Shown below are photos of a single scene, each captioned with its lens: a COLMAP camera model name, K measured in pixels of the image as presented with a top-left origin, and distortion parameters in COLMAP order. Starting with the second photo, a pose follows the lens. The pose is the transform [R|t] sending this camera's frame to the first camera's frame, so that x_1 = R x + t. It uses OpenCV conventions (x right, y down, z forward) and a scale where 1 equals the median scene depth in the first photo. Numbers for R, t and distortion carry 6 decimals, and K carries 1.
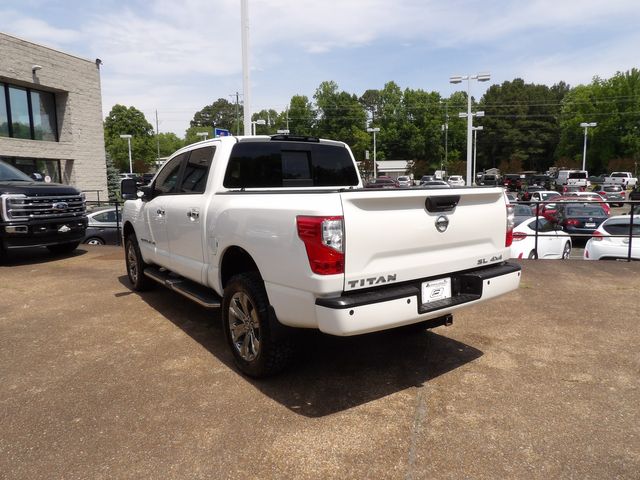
lens RADIAL K [[456.1, 0, 325.1], [0, 456.1, 236.7], [0, 0, 1]] dist [-0.027964, 0.027475]
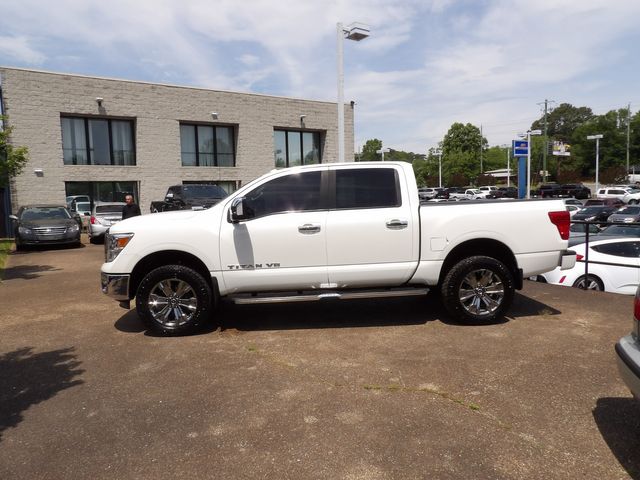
lens RADIAL K [[456.1, 0, 318.7], [0, 456.1, 238.6], [0, 0, 1]] dist [-0.027964, 0.027475]
pose [[0.733761, 0.054778, -0.677196, 0.335261], [-0.069983, 0.997536, 0.004861, -0.003678], [0.675794, 0.043825, 0.735787, 0.003031]]
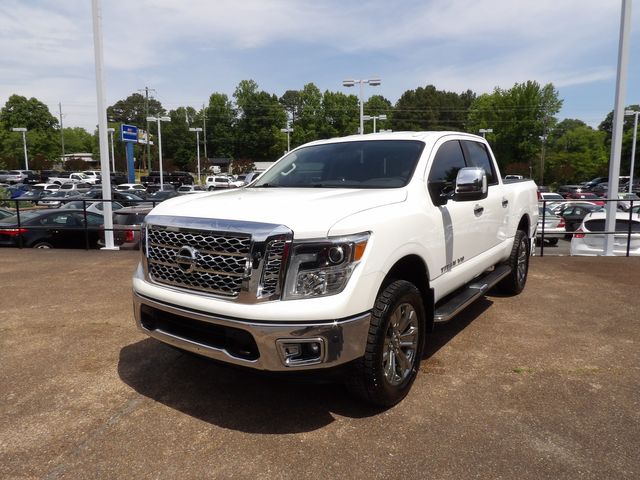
lens RADIAL K [[456.1, 0, 326.3], [0, 456.1, 233.4], [0, 0, 1]] dist [-0.027964, 0.027475]
pose [[0.986653, -0.008687, 0.162607, 0.067222], [0.009987, 0.999924, -0.007180, 0.003394], [-0.162533, 0.008708, 0.986665, -0.007304]]
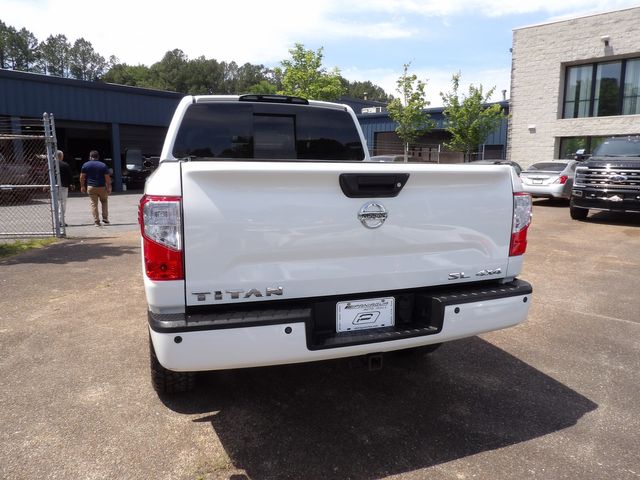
lens RADIAL K [[456.1, 0, 319.0], [0, 456.1, 228.4], [0, 0, 1]] dist [-0.027964, 0.027475]
pose [[-0.450079, 0.135179, -0.882698, 0.324937], [-0.108381, 0.972899, 0.204256, -0.039186], [0.886387, 0.187599, -0.423231, 0.345775]]
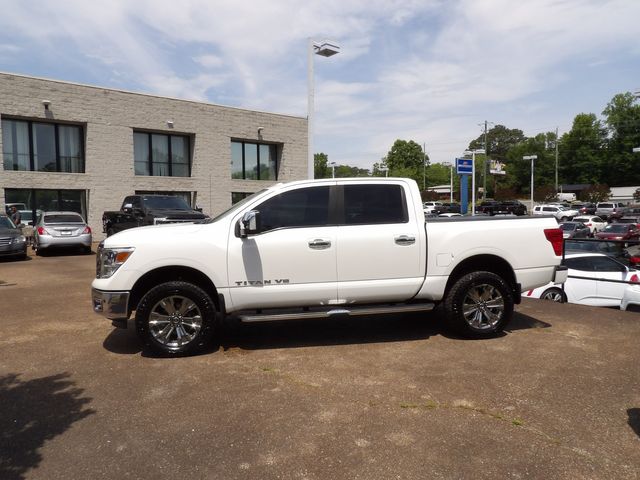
lens RADIAL K [[456.1, 0, 319.5], [0, 456.1, 238.2], [0, 0, 1]] dist [-0.027964, 0.027475]
pose [[0.811566, 0.042347, -0.582724, 0.305662], [-0.075139, 0.996652, -0.032220, -0.002710], [0.579408, 0.069934, 0.812031, -0.016297]]
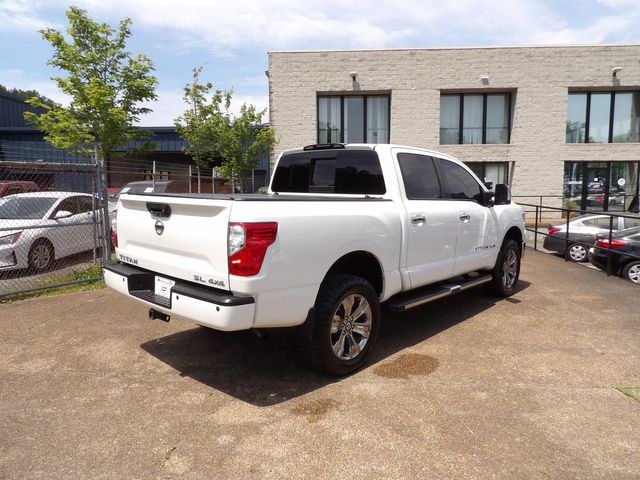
lens RADIAL K [[456.1, 0, 321.7], [0, 456.1, 233.7], [0, 0, 1]] dist [-0.027964, 0.027475]
pose [[0.201505, 0.111685, -0.973099, 0.209266], [-0.120744, 0.988733, 0.088476, -0.023666], [0.972017, 0.099667, 0.212720, 0.169804]]
